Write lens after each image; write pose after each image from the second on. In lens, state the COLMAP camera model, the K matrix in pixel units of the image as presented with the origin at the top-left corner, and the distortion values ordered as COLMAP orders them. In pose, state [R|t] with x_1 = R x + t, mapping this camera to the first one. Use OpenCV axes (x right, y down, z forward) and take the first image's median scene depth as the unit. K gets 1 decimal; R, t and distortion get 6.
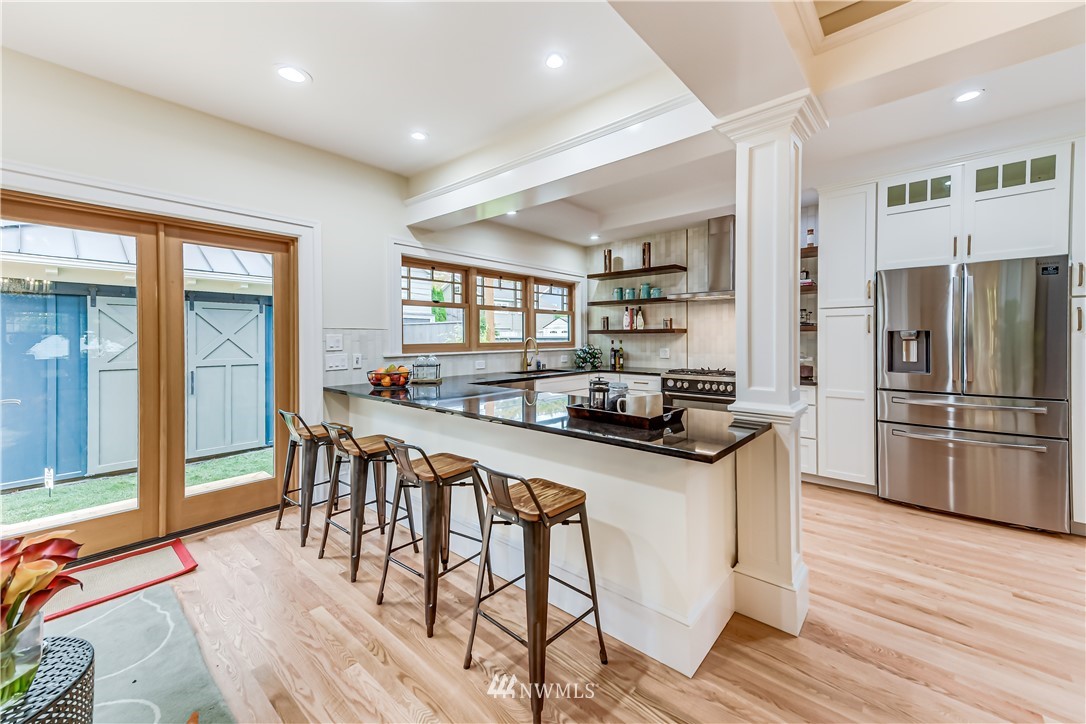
lens RADIAL K [[429.3, 0, 543.0], [0, 429.3, 362.0], [0, 0, 1]] dist [-0.001202, -0.000112]
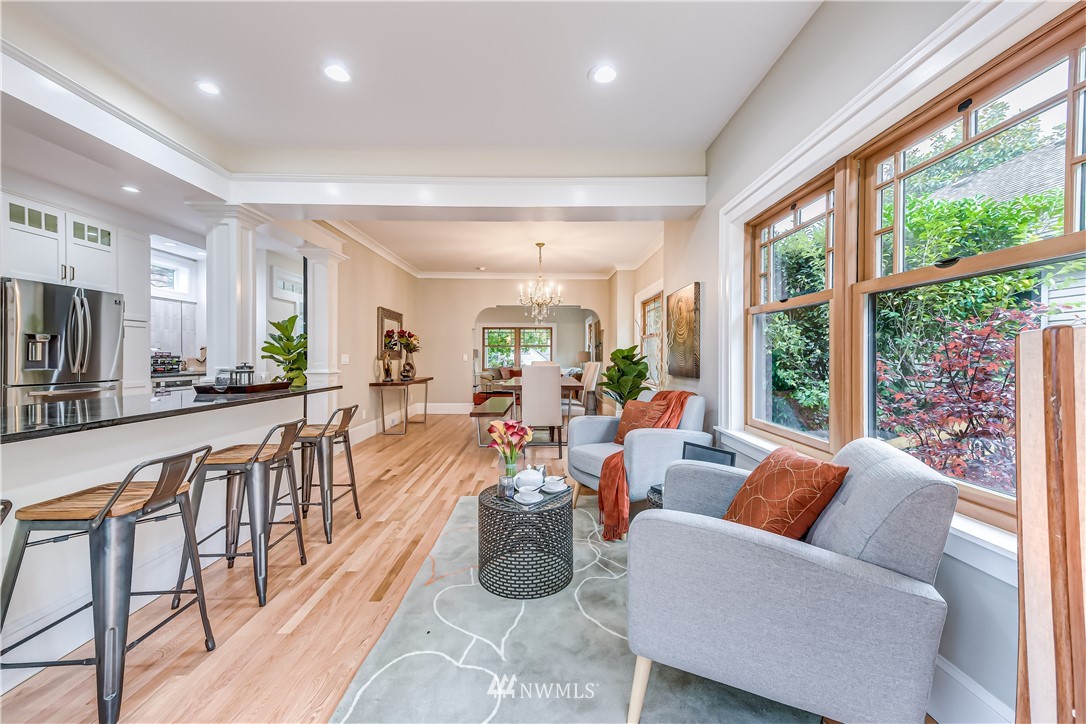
lens RADIAL K [[429.3, 0, 543.0], [0, 429.3, 362.0], [0, 0, 1]] dist [-0.001202, -0.000112]
pose [[-0.652903, -0.006008, 0.757418, -0.331723], [0.032572, 0.998821, 0.036000, 0.002841], [-0.756741, 0.048175, -0.651937, 0.247933]]
